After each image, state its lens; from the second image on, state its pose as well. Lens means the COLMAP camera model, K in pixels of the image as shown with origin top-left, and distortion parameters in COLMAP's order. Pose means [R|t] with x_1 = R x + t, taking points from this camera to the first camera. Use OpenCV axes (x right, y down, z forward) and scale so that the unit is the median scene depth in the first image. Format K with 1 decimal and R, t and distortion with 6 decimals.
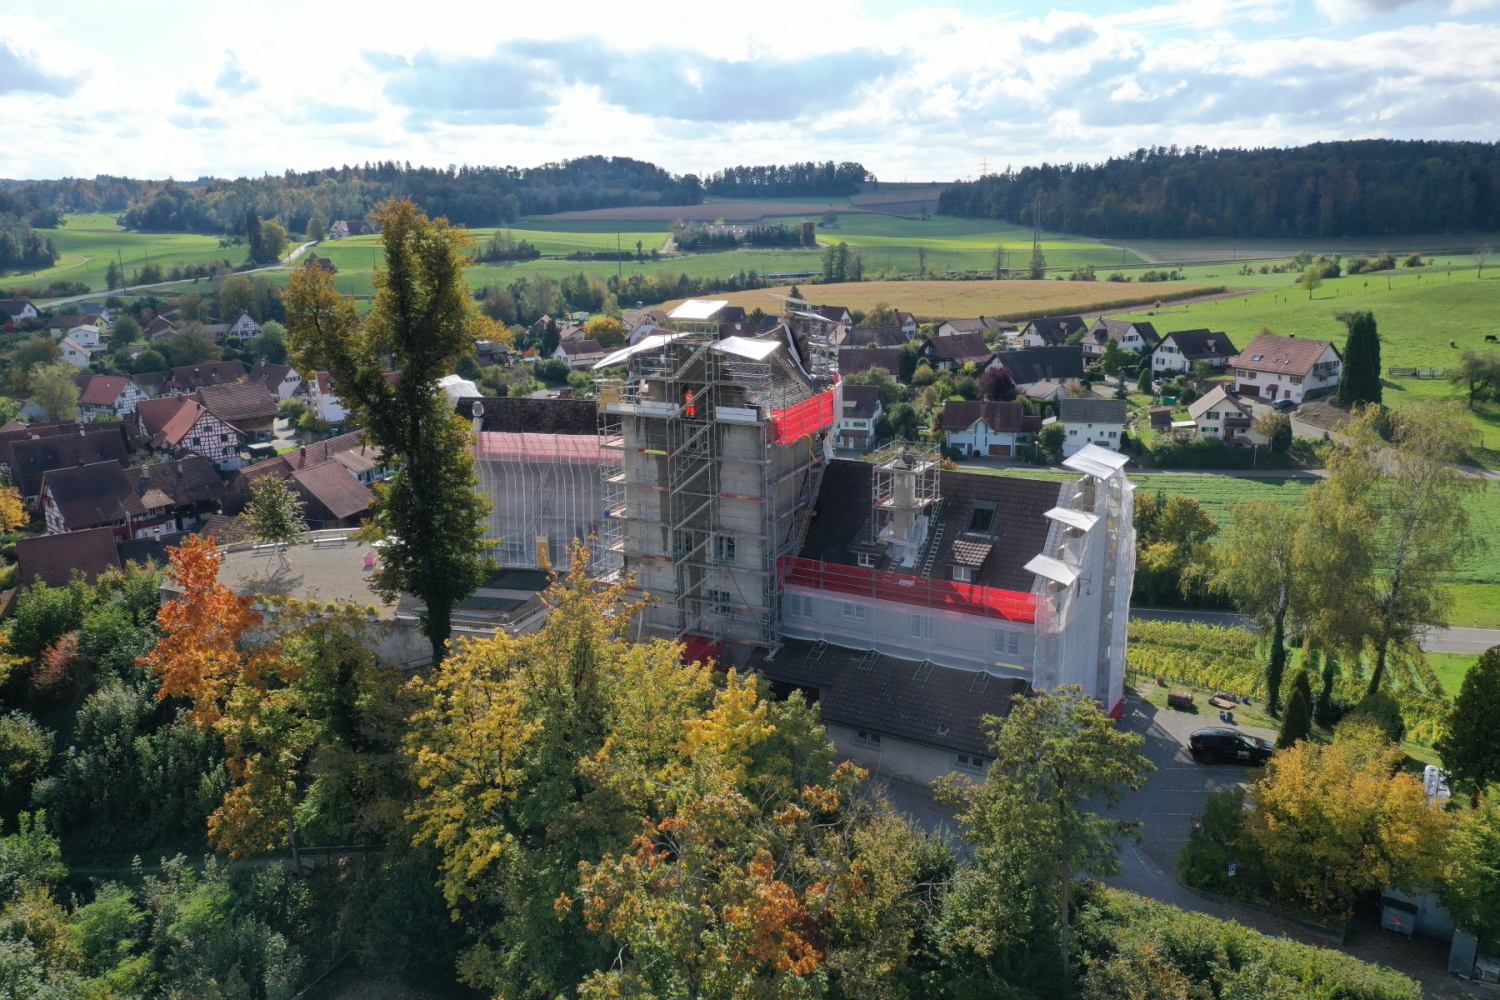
lens RADIAL K [[1171.8, 0, 753.3], [0, 1171.8, 497.1], [0, 0, 1]] dist [0.005174, -0.007324]
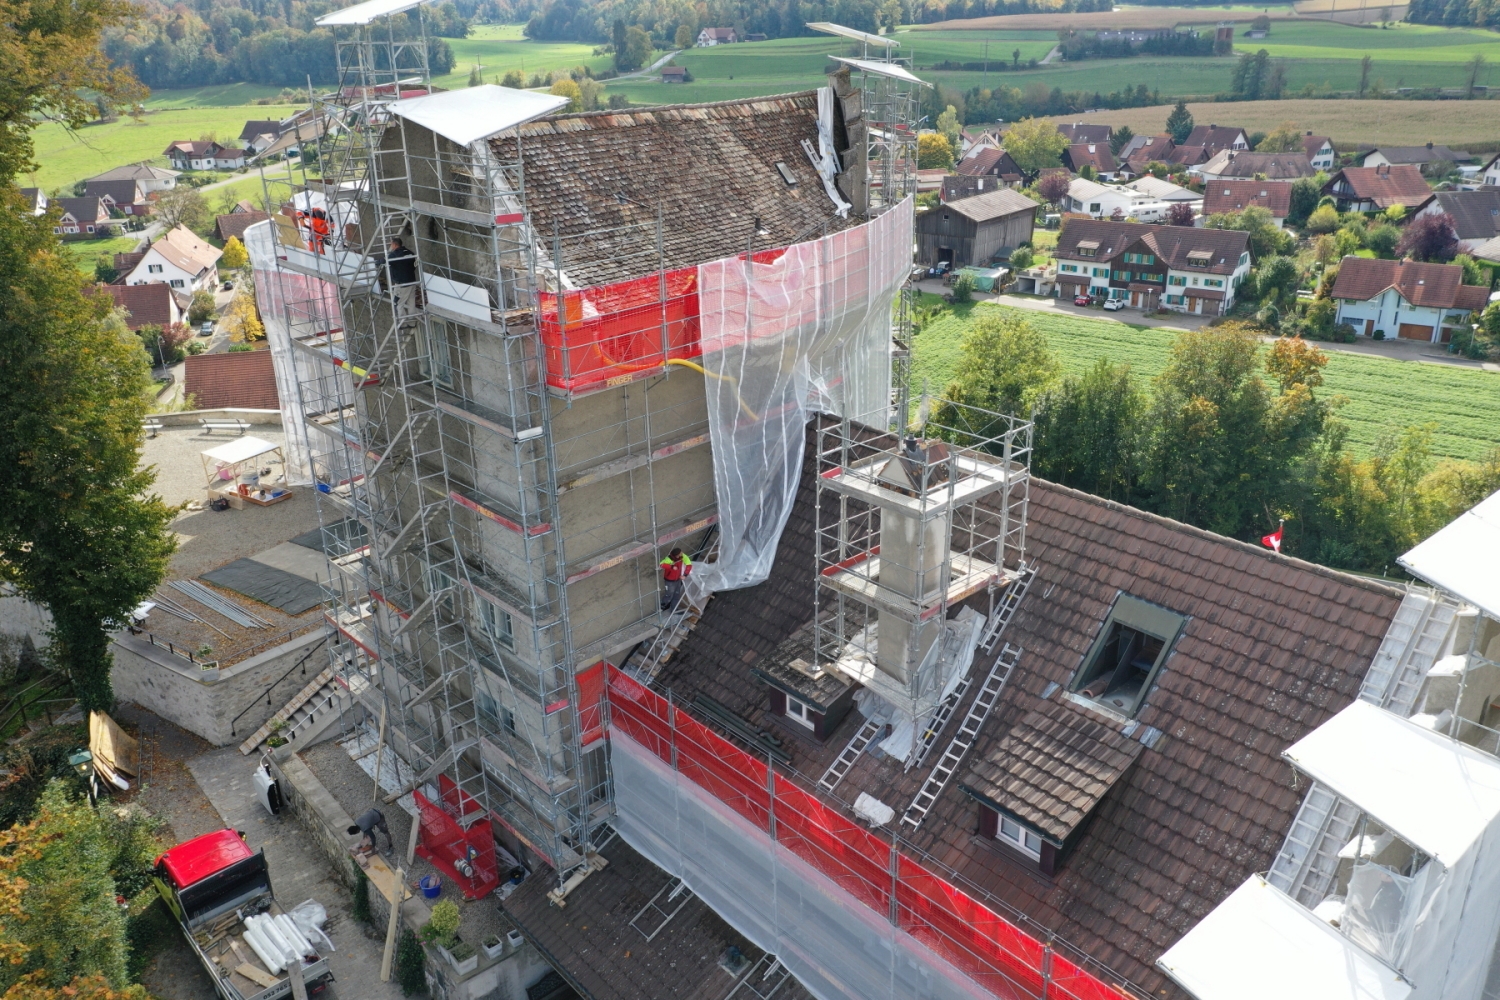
lens RADIAL K [[1171.8, 0, 747.7], [0, 1171.8, 505.3], [0, 0, 1]] dist [0.005174, -0.007324]
pose [[0.945740, 0.120341, -0.301818, 0.047524], [-0.074197, 0.984328, 0.159977, -0.017992], [0.316340, -0.128903, 0.939847, 0.164600]]
